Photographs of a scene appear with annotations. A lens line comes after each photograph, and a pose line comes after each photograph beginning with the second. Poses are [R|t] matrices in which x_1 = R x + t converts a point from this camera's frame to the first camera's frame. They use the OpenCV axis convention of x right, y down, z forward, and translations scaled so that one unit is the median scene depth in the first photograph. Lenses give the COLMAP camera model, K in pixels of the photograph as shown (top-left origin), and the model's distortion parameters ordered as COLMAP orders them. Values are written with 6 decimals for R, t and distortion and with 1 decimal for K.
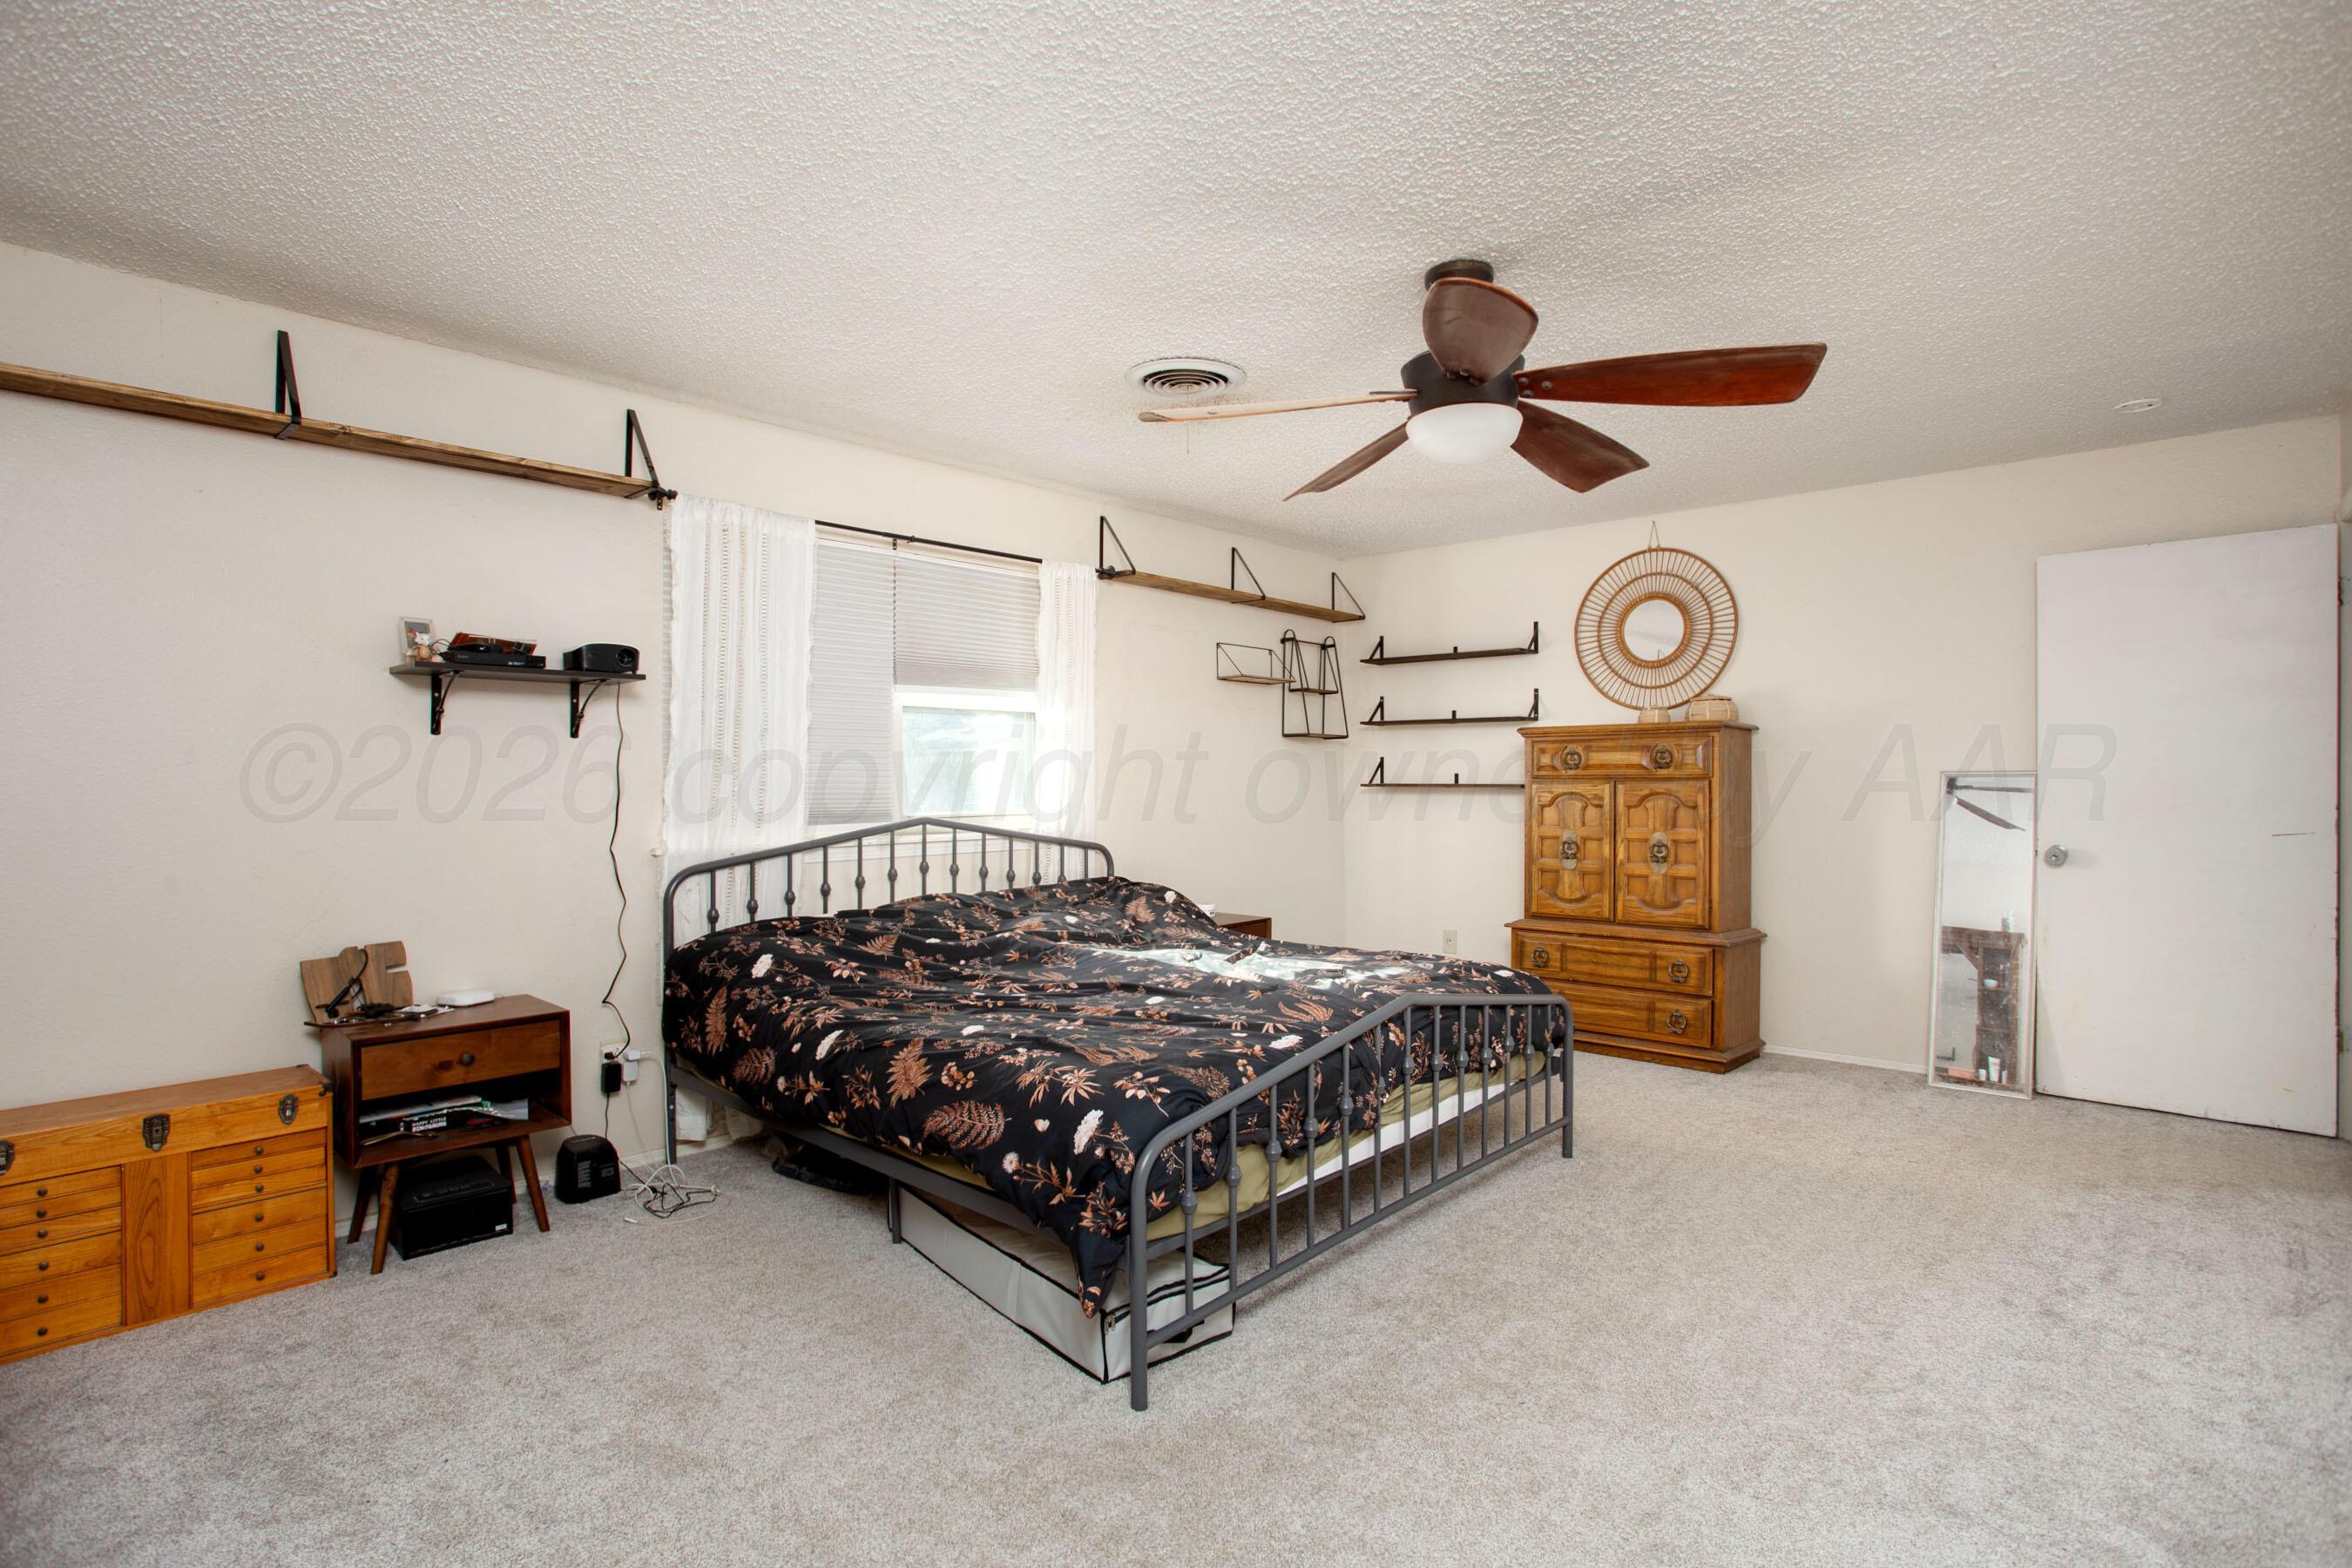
lens RADIAL K [[1205.8, 0, 1184.5], [0, 1205.8, 764.5], [0, 0, 1]] dist [0.000448, 0.000115]
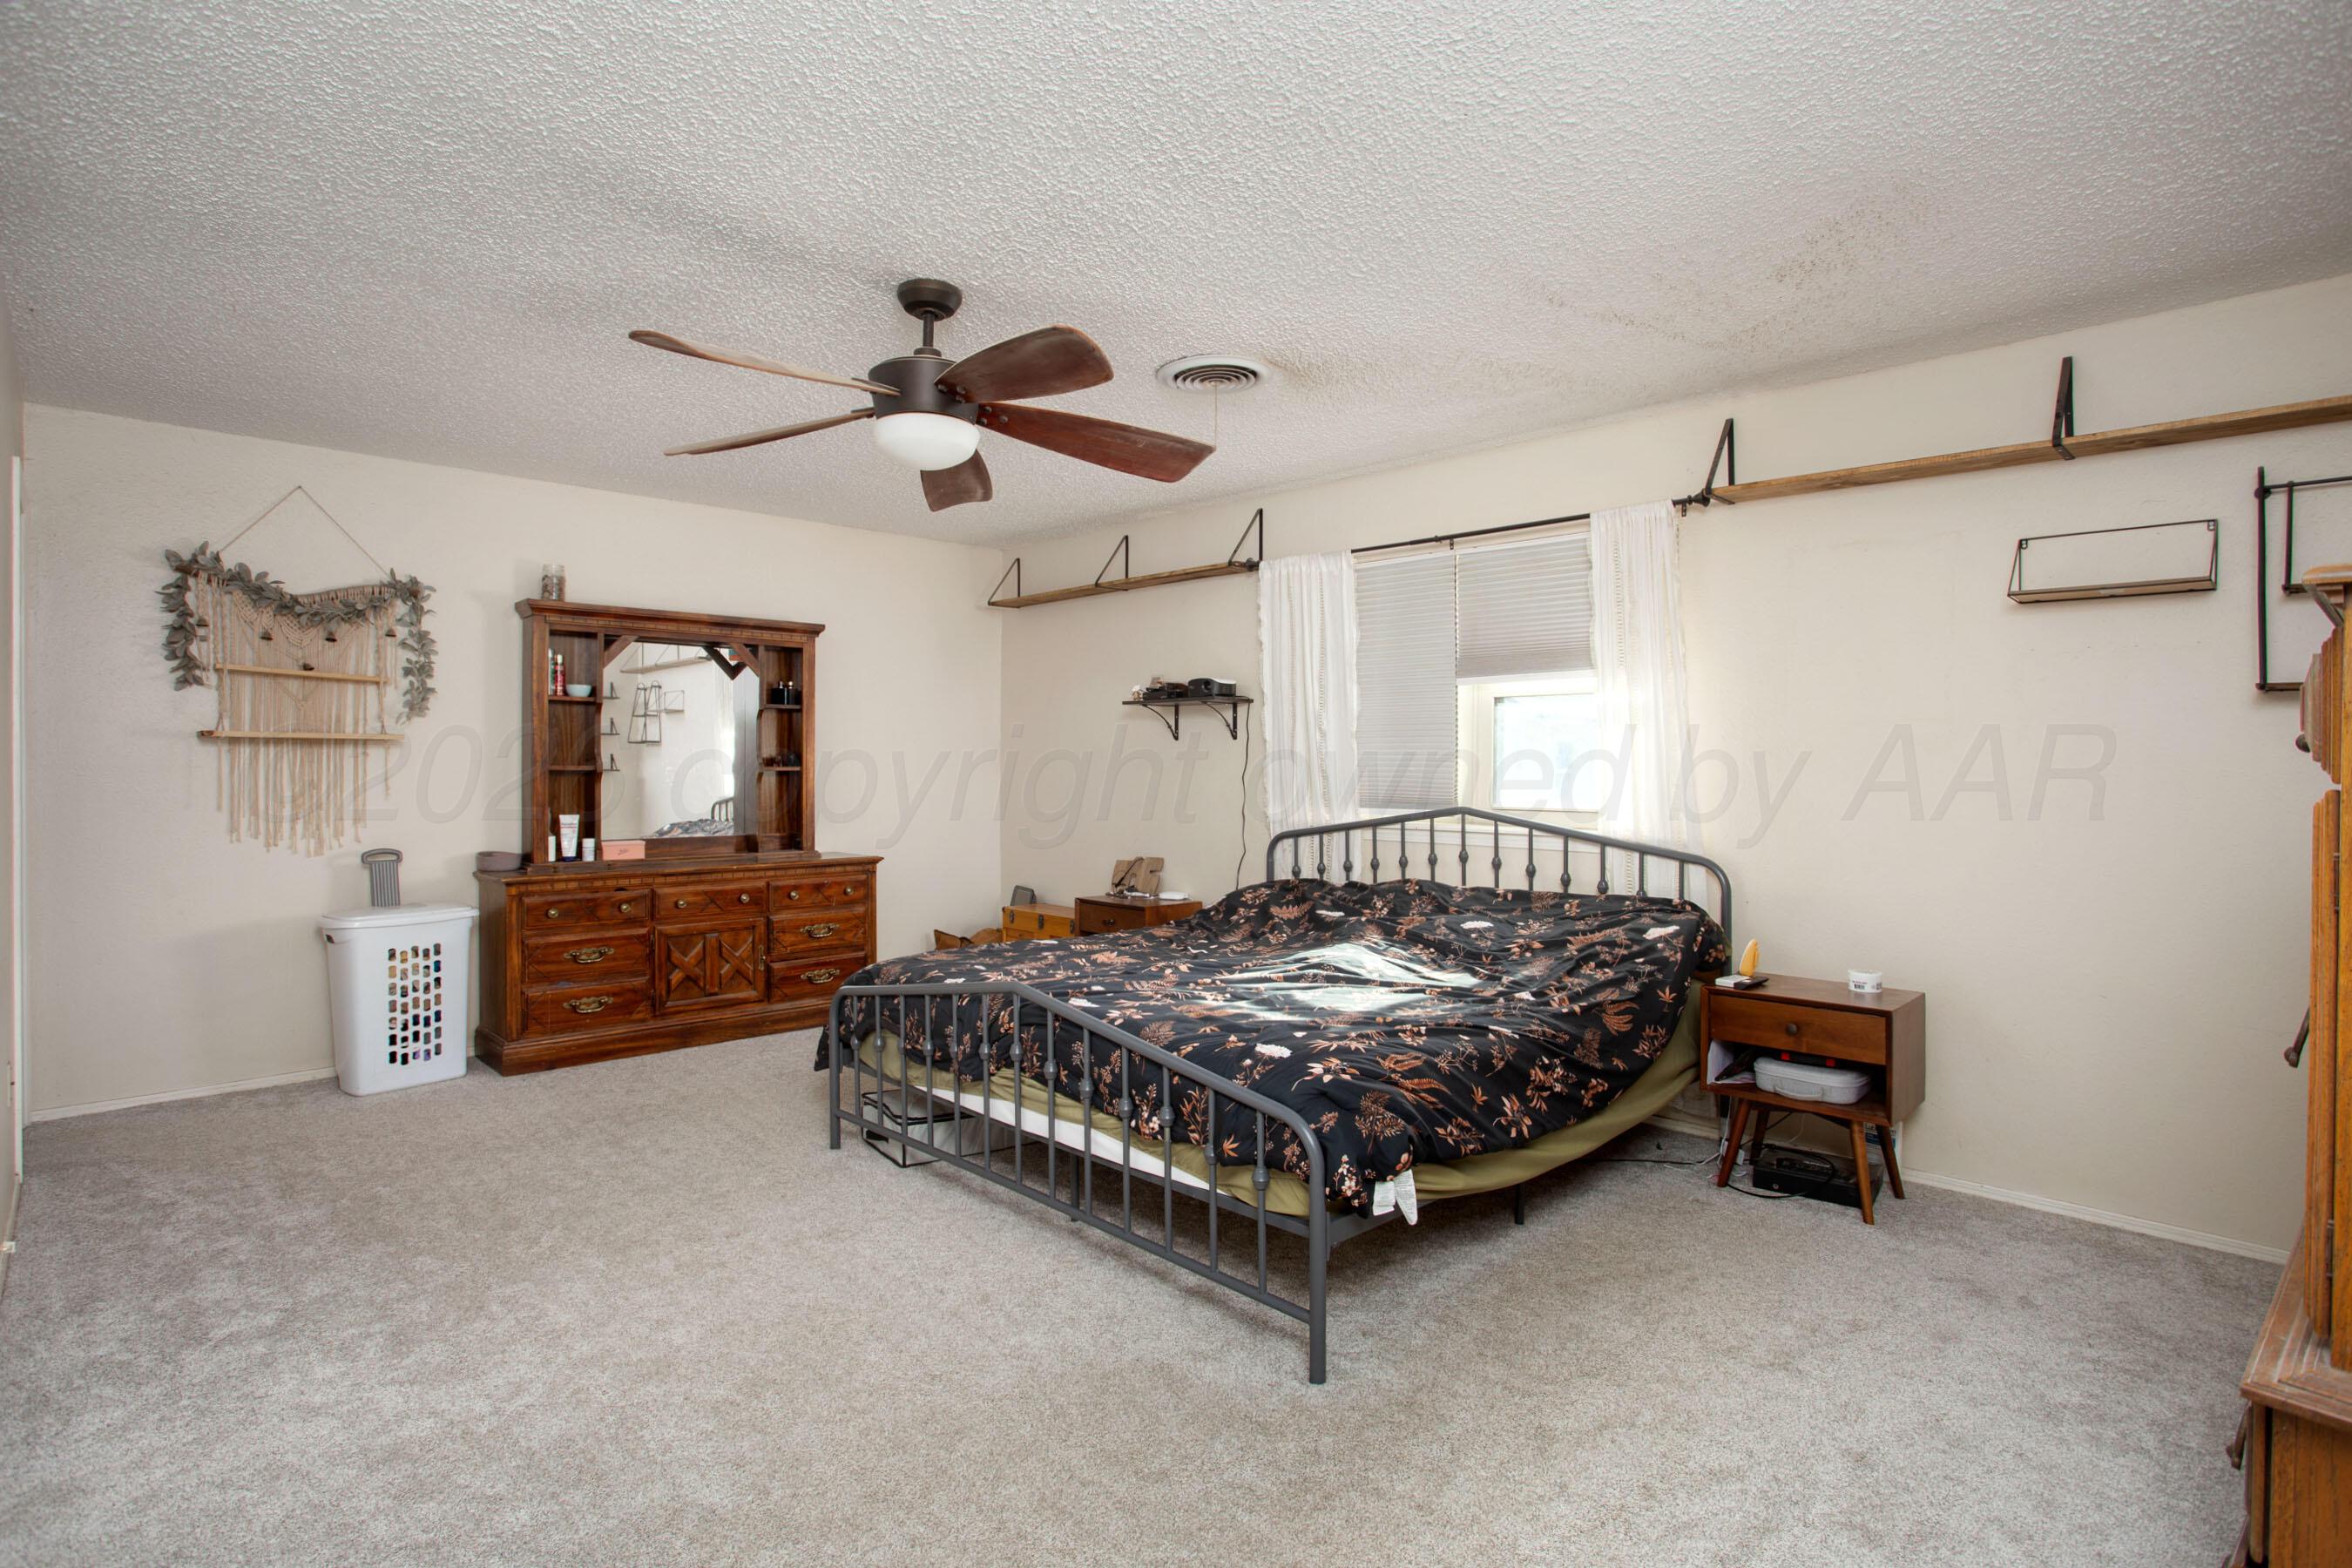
lens RADIAL K [[1135.7, 0, 1185.8], [0, 1135.7, 784.8], [0, 0, 1]] dist [-0.023892, -0.000197]
pose [[-0.047023, 0.011487, -0.998828, 0.768614], [-0.004647, 0.999921, 0.011719, 0.015132], [0.998883, 0.005193, -0.046966, 0.829748]]
